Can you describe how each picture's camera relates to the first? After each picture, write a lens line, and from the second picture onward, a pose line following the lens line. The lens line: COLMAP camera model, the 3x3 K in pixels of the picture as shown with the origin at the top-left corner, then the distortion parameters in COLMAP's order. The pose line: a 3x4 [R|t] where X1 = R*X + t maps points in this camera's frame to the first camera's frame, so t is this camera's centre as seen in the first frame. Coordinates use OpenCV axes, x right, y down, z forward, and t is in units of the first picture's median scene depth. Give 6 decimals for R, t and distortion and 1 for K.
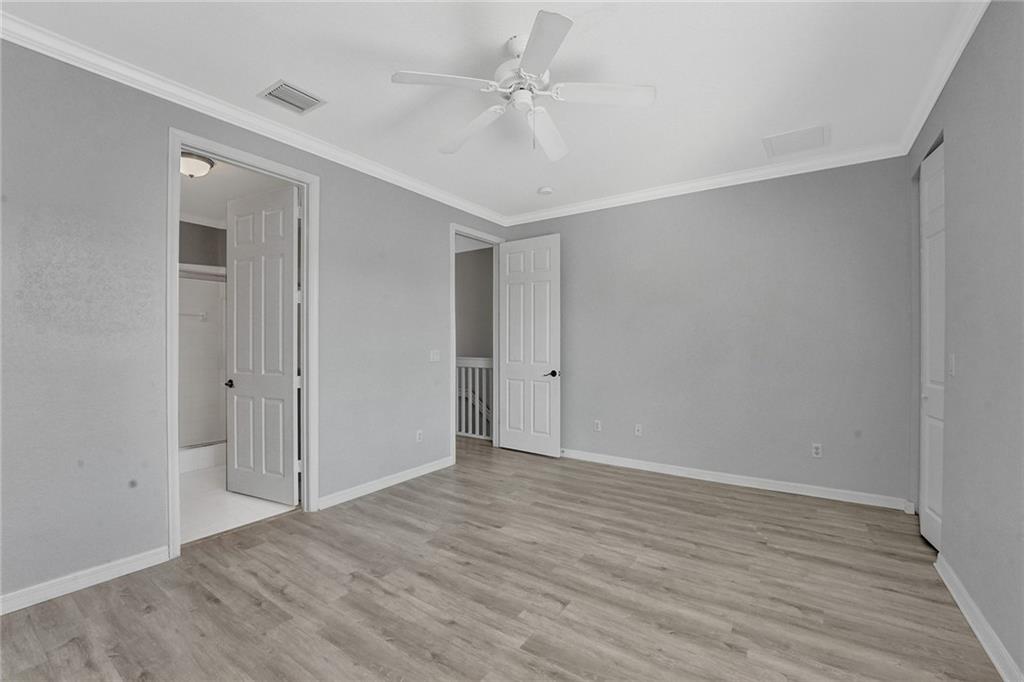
lens RADIAL K [[432.0, 0, 514.5], [0, 432.0, 335.2], [0, 0, 1]] dist [-0.025180, 0.000179]
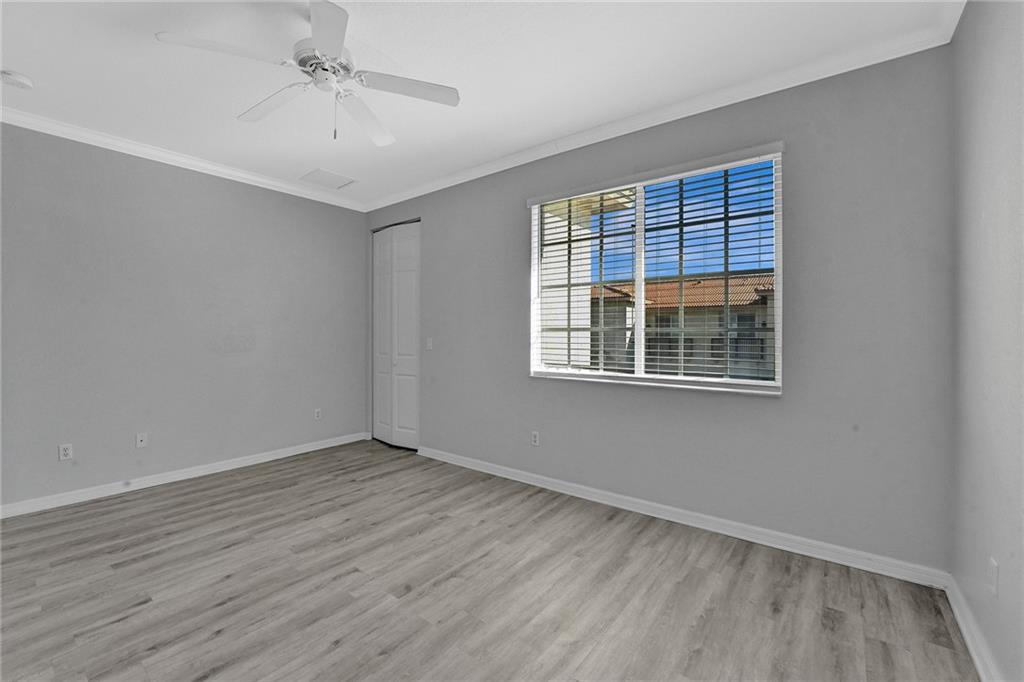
lens RADIAL K [[423.4, 0, 512.8], [0, 423.4, 337.7], [0, 0, 1]] dist [-0.022679, 0.000261]
pose [[0.057352, -0.010656, 0.998297, -0.732866], [-0.020619, 0.999717, 0.011855, 0.005992], [-0.998141, -0.021264, 0.057116, 0.431825]]
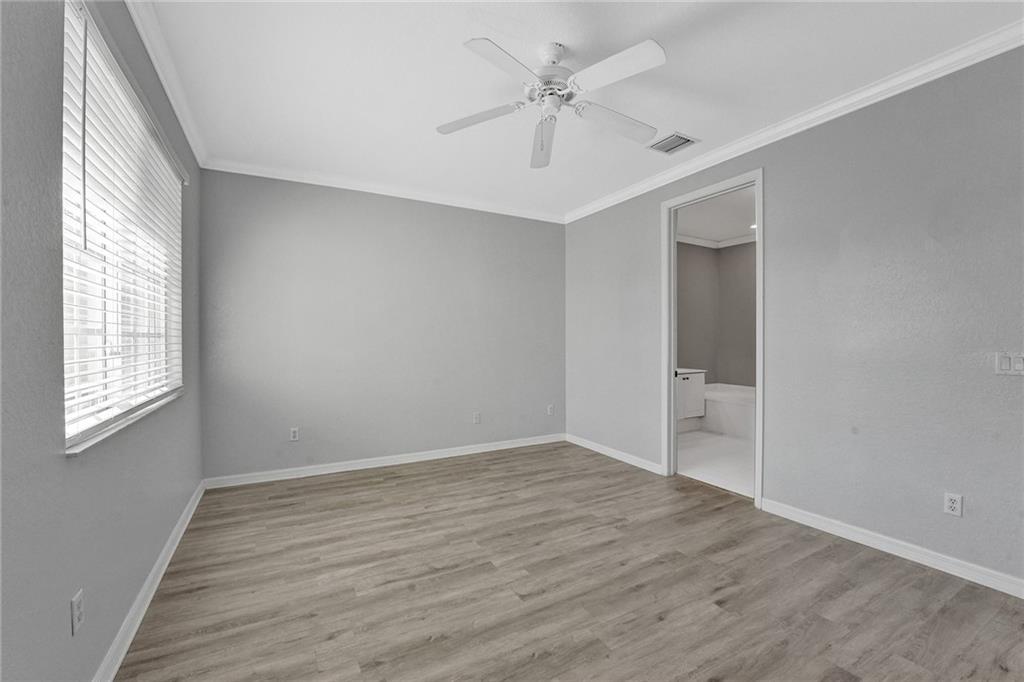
lens RADIAL K [[423.4, 0, 512.8], [0, 423.4, 337.7], [0, 0, 1]] dist [-0.022679, 0.000261]
pose [[-0.448404, -0.003120, -0.893826, 0.802665], [0.018424, 0.999749, -0.012733, 0.020592], [0.893641, -0.022177, -0.448234, 1.133603]]
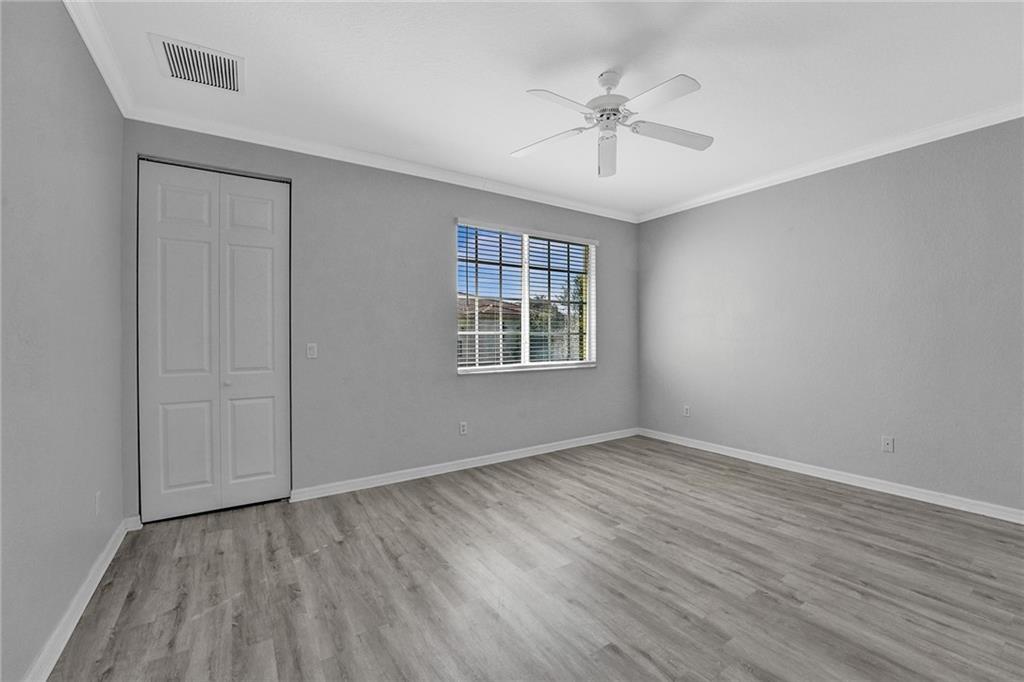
lens RADIAL K [[423.4, 0, 512.8], [0, 423.4, 337.7], [0, 0, 1]] dist [-0.022679, 0.000261]
pose [[-0.926736, 0.003126, 0.375701, -0.141000], [-0.003630, 0.999844, -0.017273, 0.038743], [-0.375696, -0.017371, -0.926580, 1.772669]]
